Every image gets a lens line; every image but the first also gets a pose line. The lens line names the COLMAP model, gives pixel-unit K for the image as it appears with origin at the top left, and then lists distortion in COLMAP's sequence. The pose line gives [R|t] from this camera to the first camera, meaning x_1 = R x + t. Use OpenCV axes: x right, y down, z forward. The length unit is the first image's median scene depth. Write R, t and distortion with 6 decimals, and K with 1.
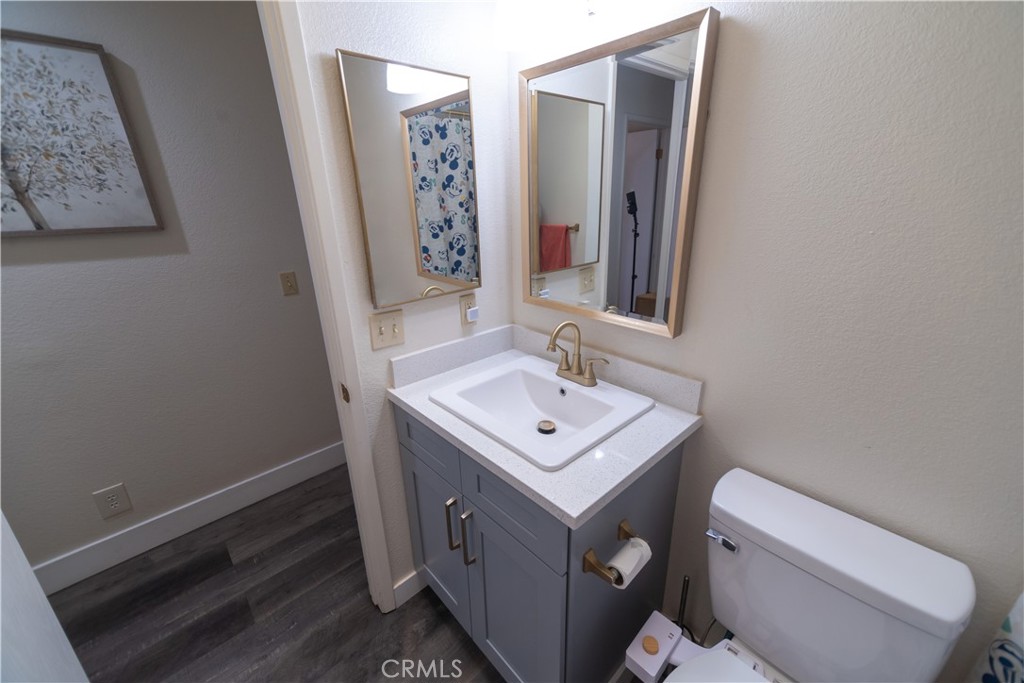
lens RADIAL K [[413.8, 0, 512.0], [0, 413.8, 341.5], [0, 0, 1]] dist [-0.000419, 0.000744]
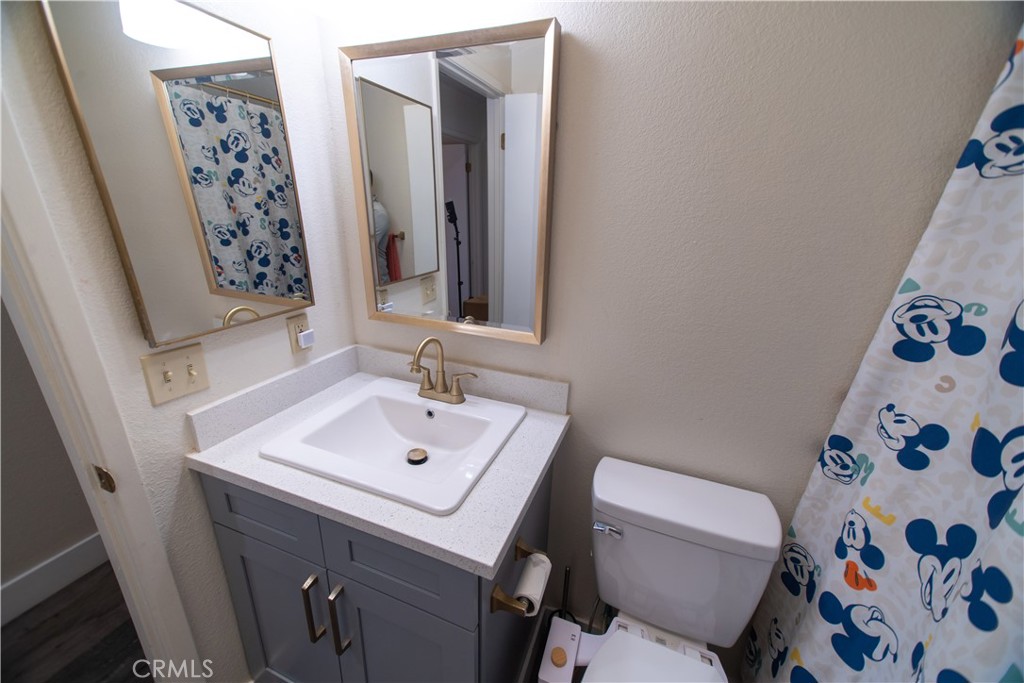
lens RADIAL K [[392.1, 0, 512.0], [0, 392.1, 341.5], [0, 0, 1]] dist [0.020352, 0.000889]
pose [[0.897074, -0.104286, 0.429397, -0.066359], [0.107339, 0.994074, 0.017181, -0.030634], [-0.428645, 0.030679, 0.902952, 0.120895]]
